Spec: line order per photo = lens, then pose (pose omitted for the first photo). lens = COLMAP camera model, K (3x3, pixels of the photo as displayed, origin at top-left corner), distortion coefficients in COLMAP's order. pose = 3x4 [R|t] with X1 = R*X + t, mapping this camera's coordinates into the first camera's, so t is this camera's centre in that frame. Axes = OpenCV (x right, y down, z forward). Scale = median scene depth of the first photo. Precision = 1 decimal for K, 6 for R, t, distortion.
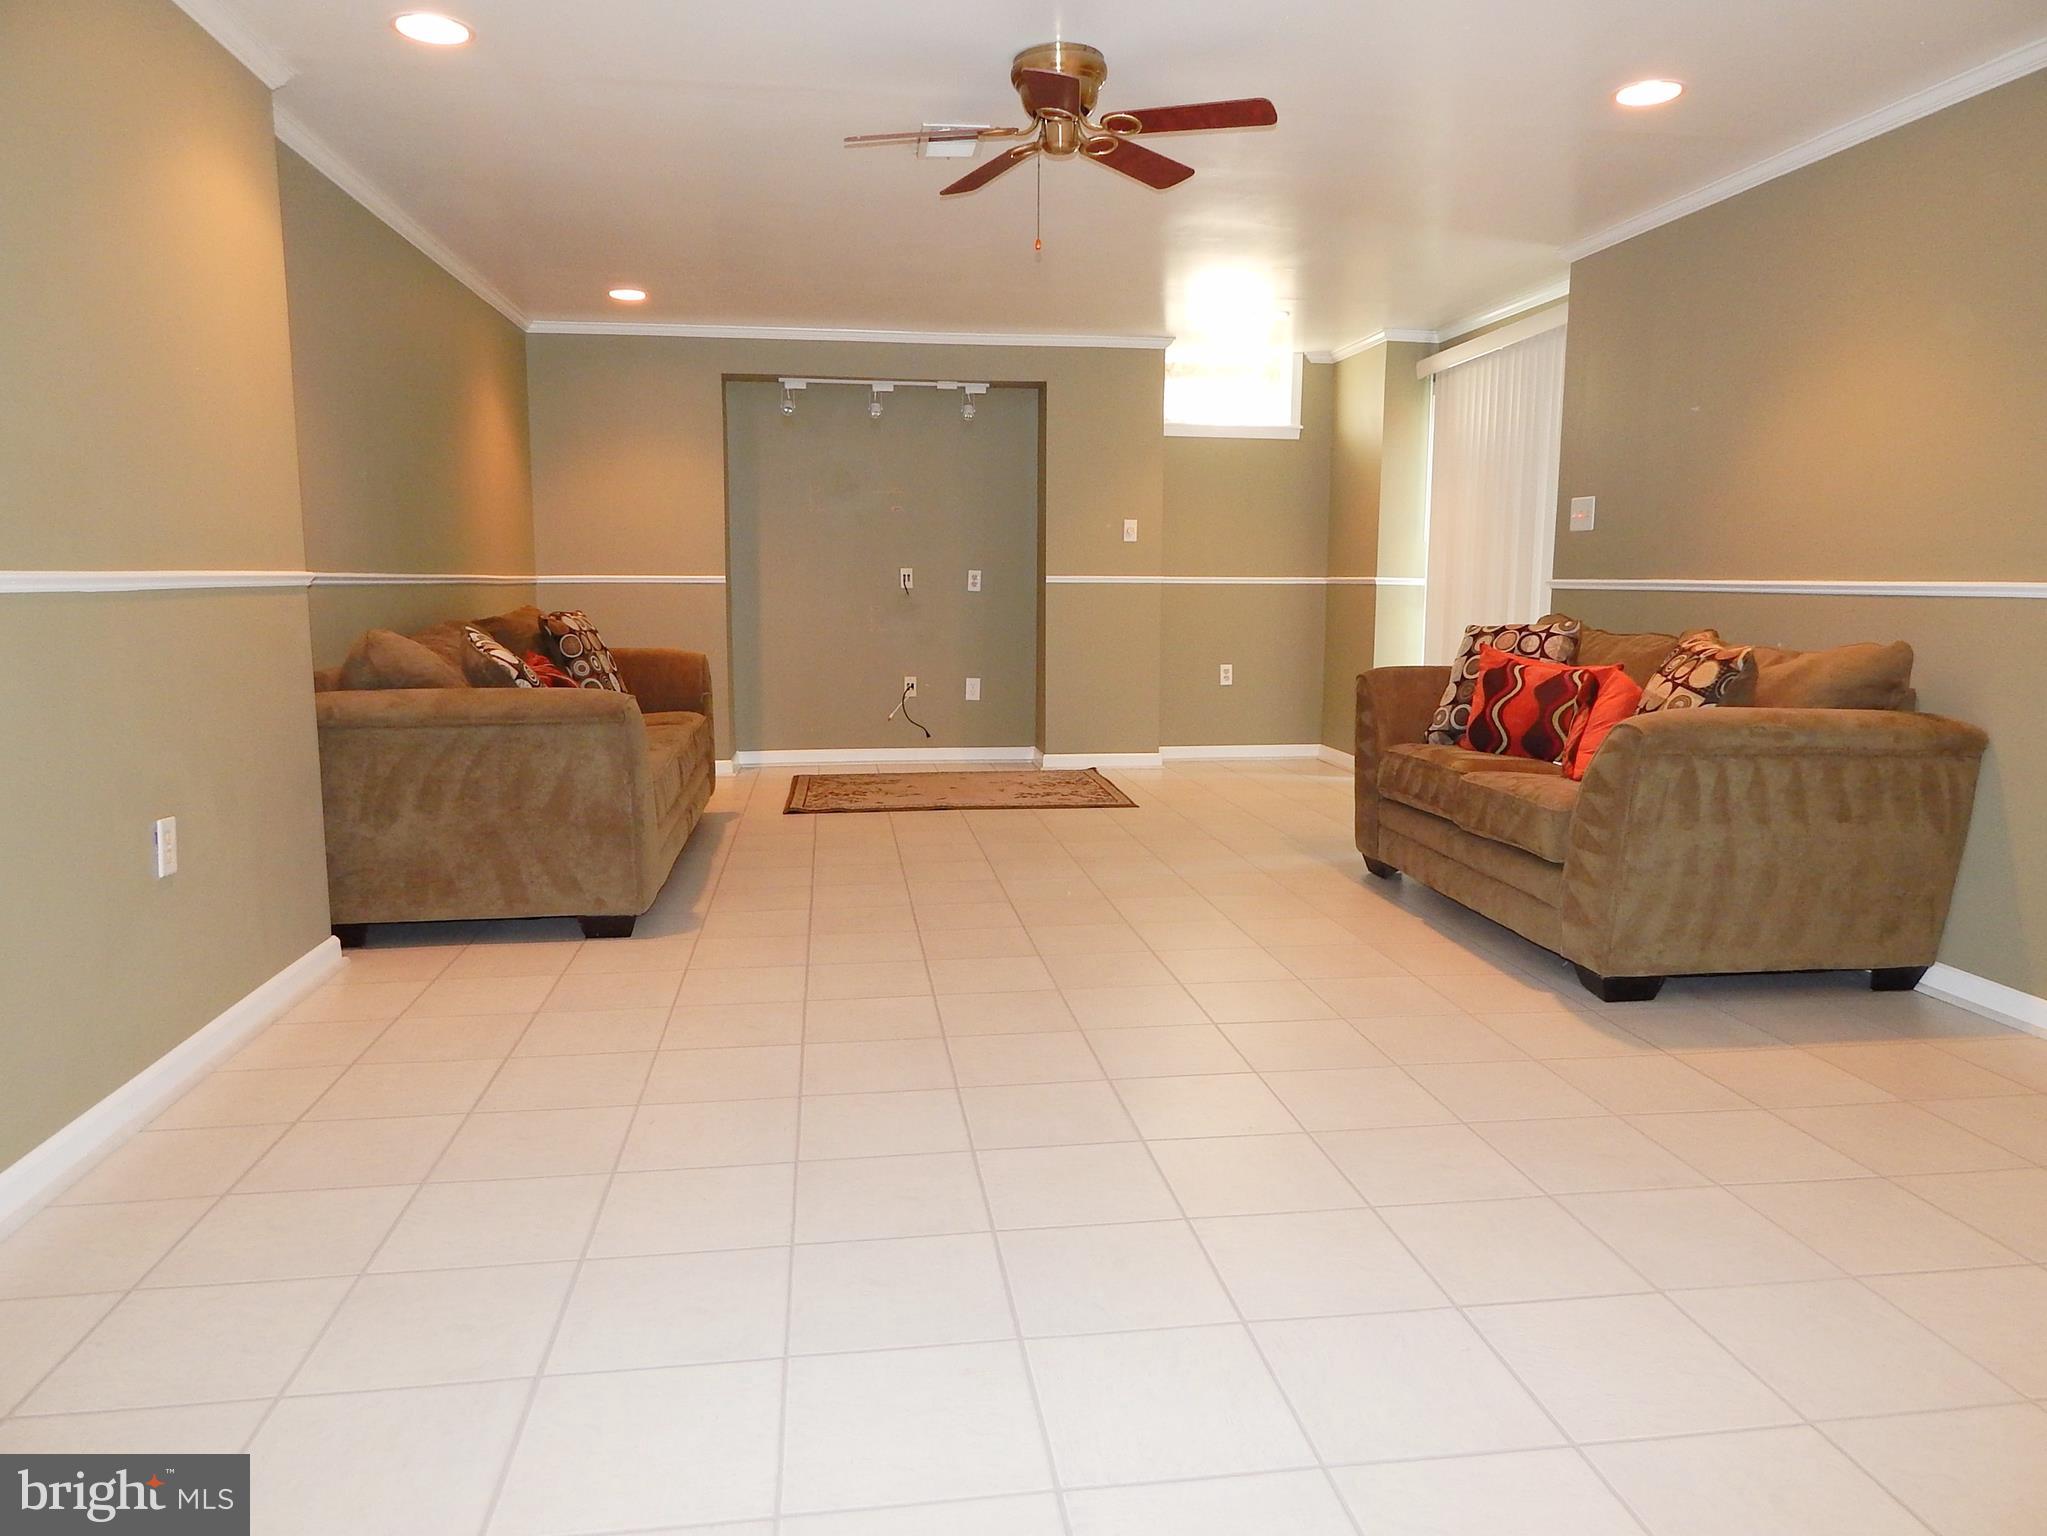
lens RADIAL K [[1288.8, 0, 1023.5], [0, 1288.8, 768.0], [0, 0, 1]] dist [-0.024058, 0.000503]
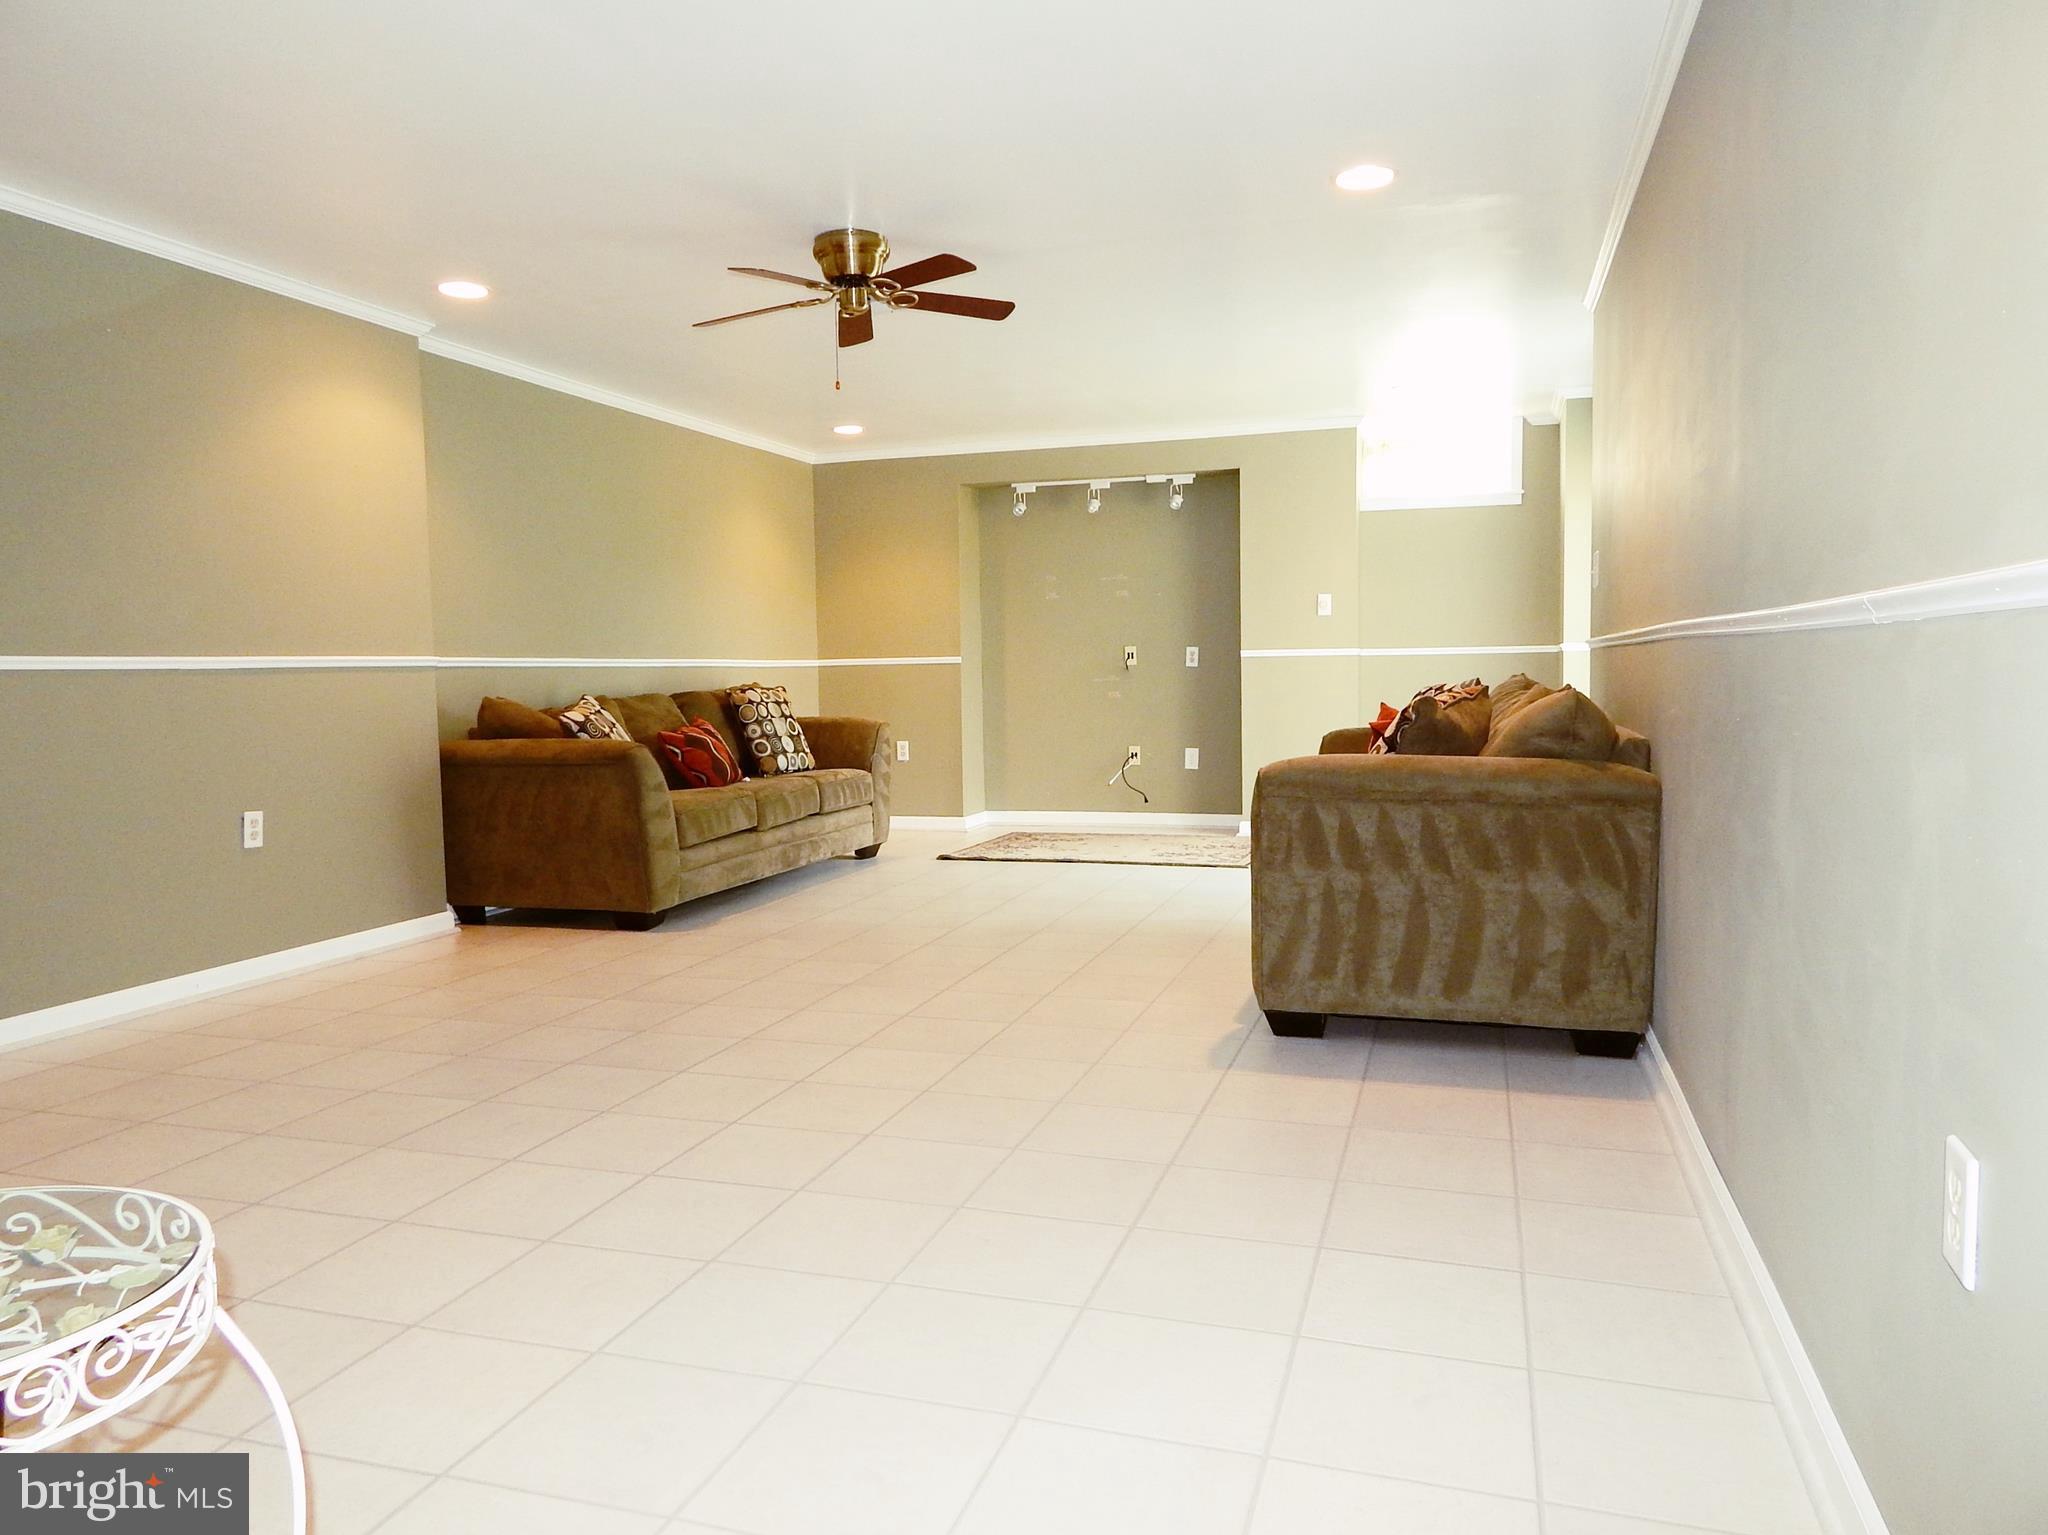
lens RADIAL K [[1289.4, 0, 1024.0], [0, 1289.4, 767.5], [0, 0, 1]] dist [-0.024058, 0.000503]
pose [[0.913334, 0.011743, -0.407042, 0.437172], [-0.038604, 0.997579, -0.057841, 0.021105], [0.405377, 0.068542, 0.911576, -0.034604]]
